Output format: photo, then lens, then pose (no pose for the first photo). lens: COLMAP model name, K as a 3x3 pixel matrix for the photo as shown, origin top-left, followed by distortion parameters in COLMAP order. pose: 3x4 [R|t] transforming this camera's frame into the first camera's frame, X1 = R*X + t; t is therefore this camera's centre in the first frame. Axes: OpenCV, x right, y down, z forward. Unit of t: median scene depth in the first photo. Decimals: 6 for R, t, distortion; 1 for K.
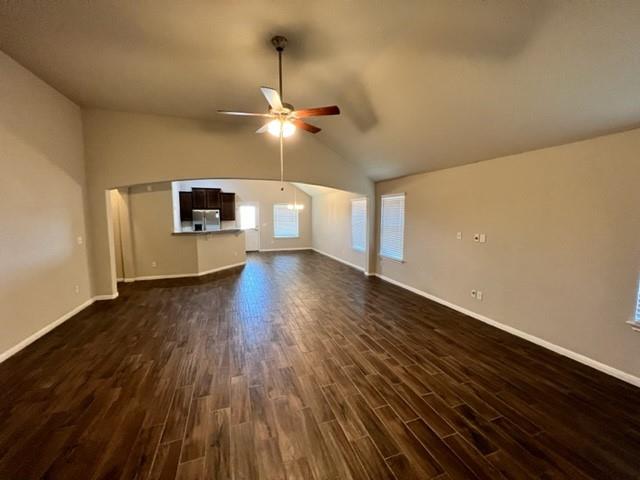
lens RADIAL K [[255.2, 0, 317.9], [0, 255.2, 236.9], [0, 0, 1]] dist [-0.003428, 0.001063]
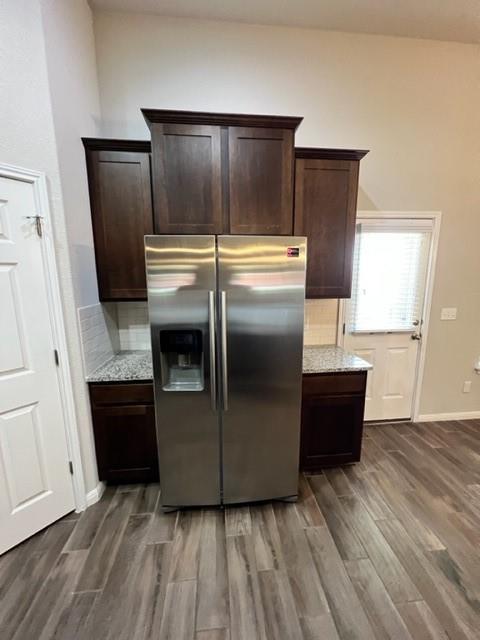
lens RADIAL K [[257.6, 0, 239.8], [0, 257.6, 319.0], [0, 0, 1]] dist [0.000652, 0.000250]
pose [[0.971672, 0.037930, -0.233271, -0.615121], [-0.018262, 0.996136, 0.085902, -0.109275], [0.235628, -0.079209, 0.968610, 1.322105]]
